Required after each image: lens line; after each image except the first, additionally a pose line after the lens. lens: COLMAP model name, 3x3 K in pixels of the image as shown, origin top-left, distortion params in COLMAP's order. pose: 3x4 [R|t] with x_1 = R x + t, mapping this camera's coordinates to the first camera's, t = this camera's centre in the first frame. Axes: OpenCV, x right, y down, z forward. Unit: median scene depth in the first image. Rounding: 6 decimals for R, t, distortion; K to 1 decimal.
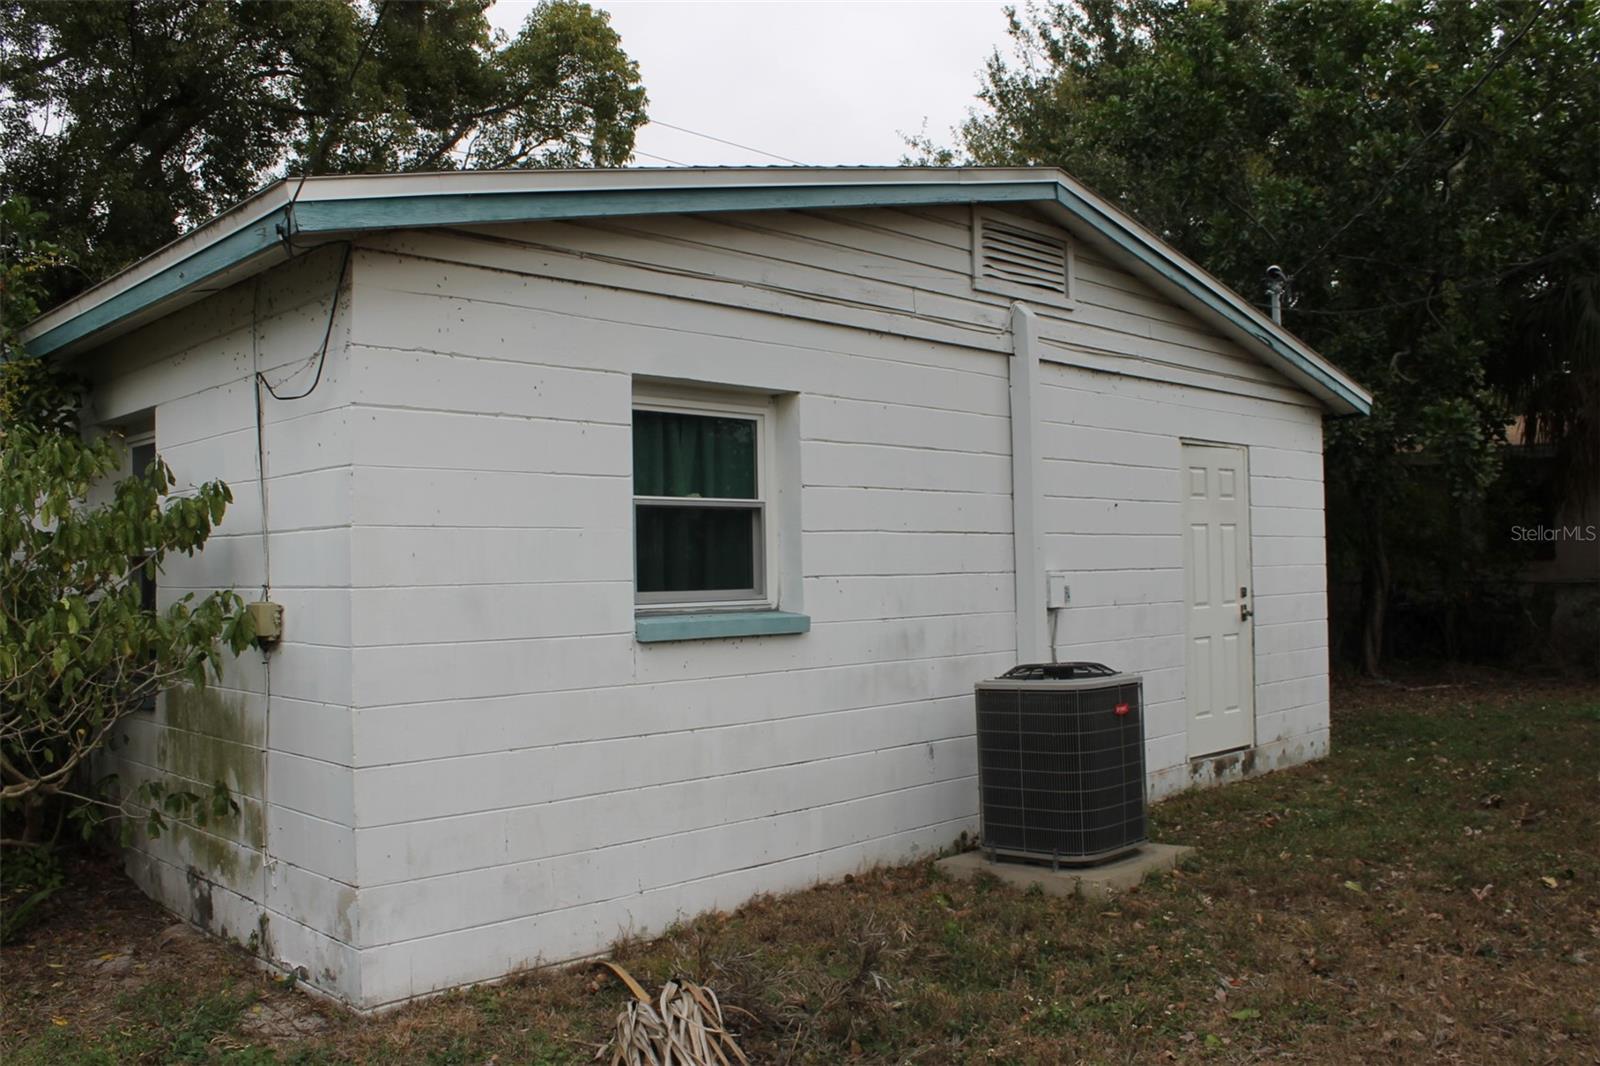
lens RADIAL K [[1356.0, 0, 808.8], [0, 1356.0, 514.9], [0, 0, 1]] dist [-0.162731, 0.143240]
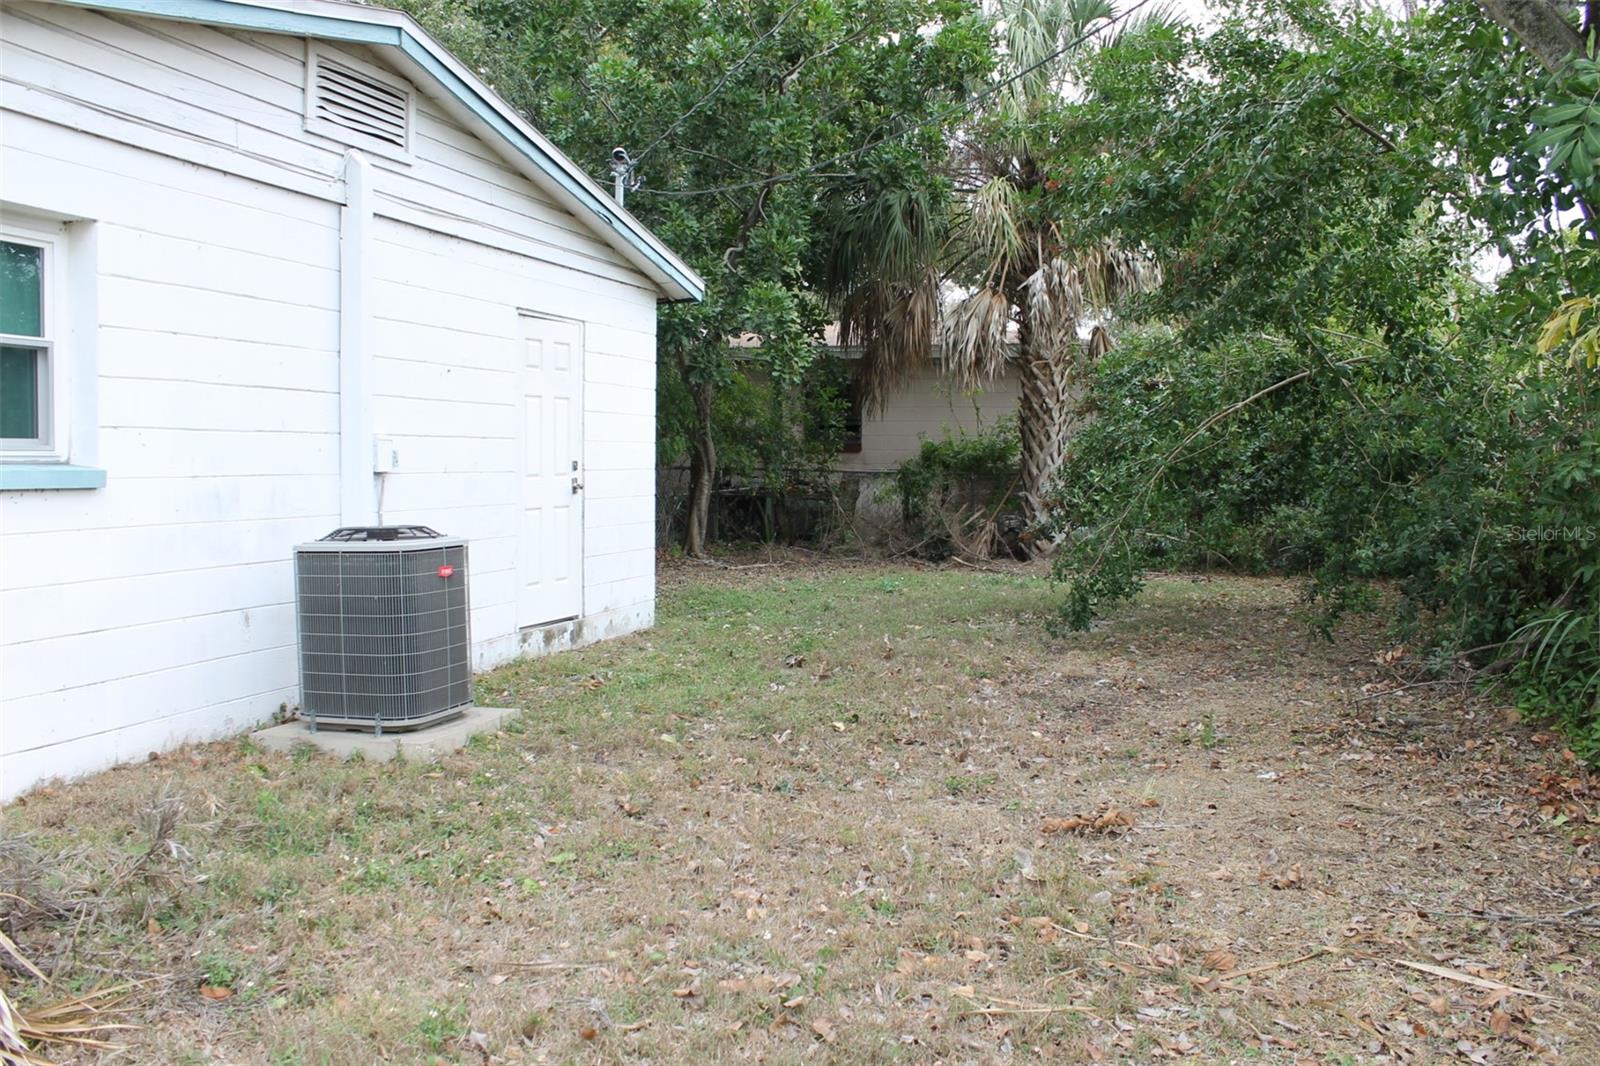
lens RADIAL K [[1356.0, 0, 808.8], [0, 1356.0, 514.9], [0, 0, 1]] dist [-0.162731, 0.143240]
pose [[0.887770, 0.006331, 0.460243, 0.015180], [-0.043137, 0.996649, 0.069499, 0.023106], [-0.458261, -0.081553, 0.885069, 0.005120]]
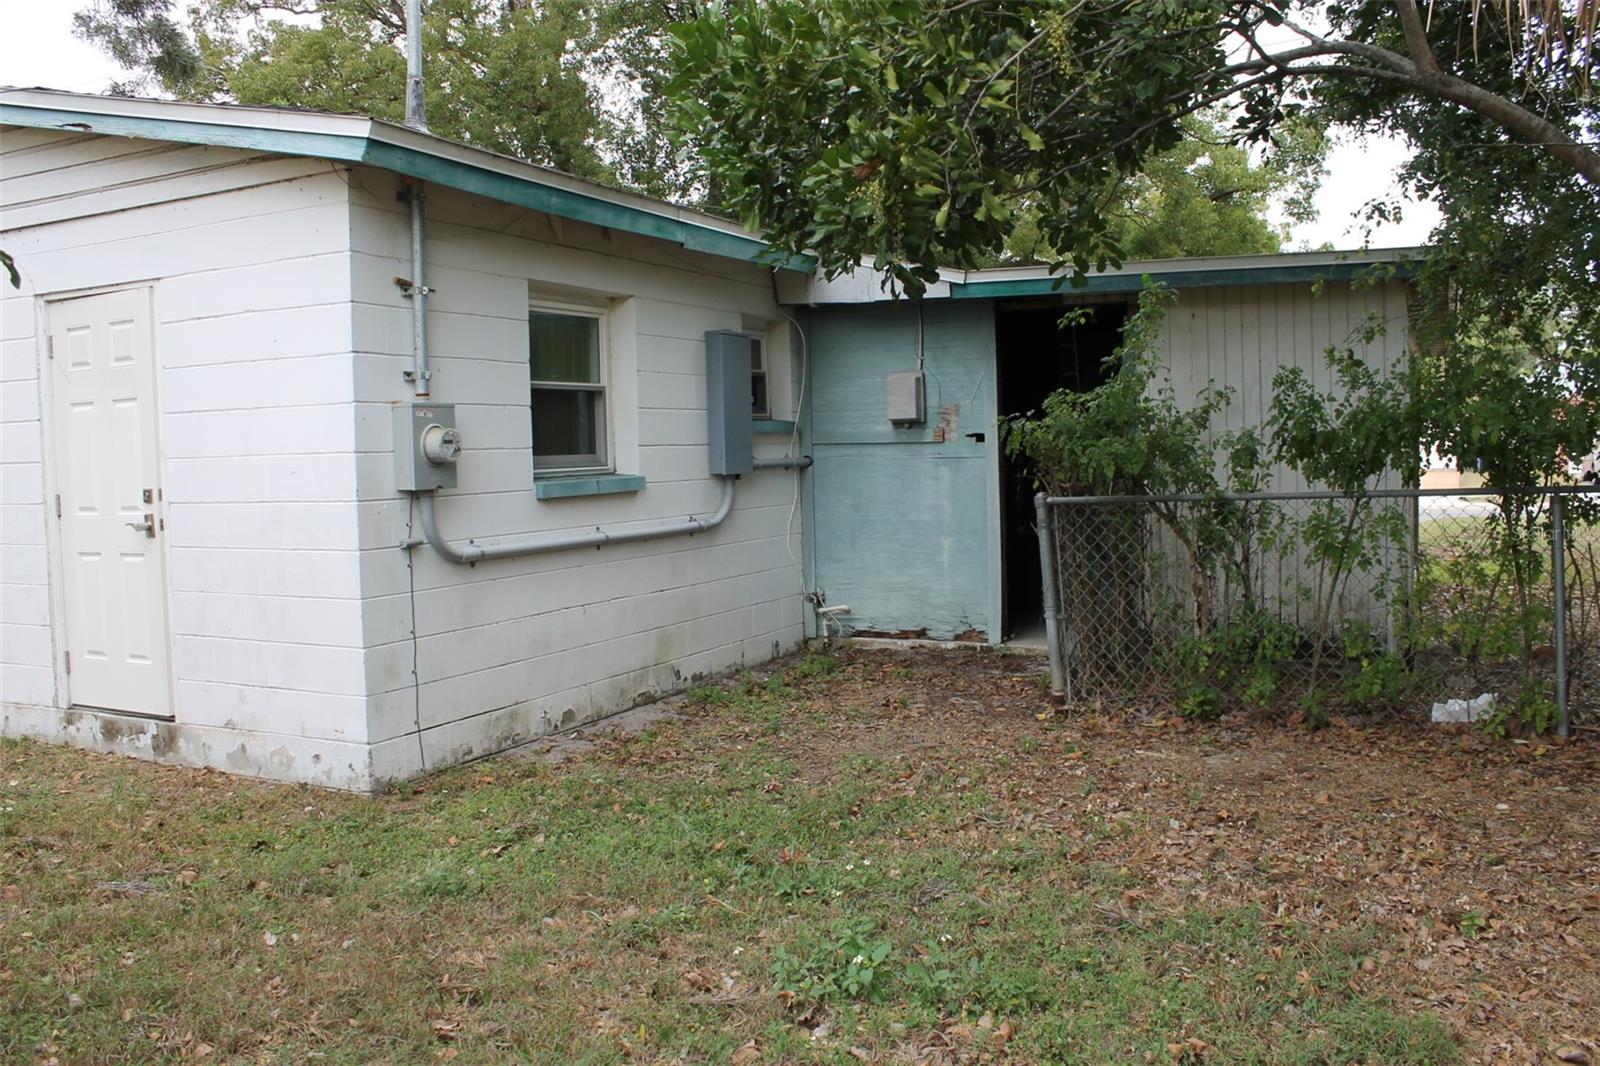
lens RADIAL K [[1356.0, 0, 808.8], [0, 1356.0, 514.9], [0, 0, 1]] dist [-0.162731, 0.143240]
pose [[0.330395, 0.069217, -0.941301, 1.581412], [0.063204, 0.993446, 0.095236, 0.035342], [0.941724, -0.090960, 0.323855, 1.614843]]
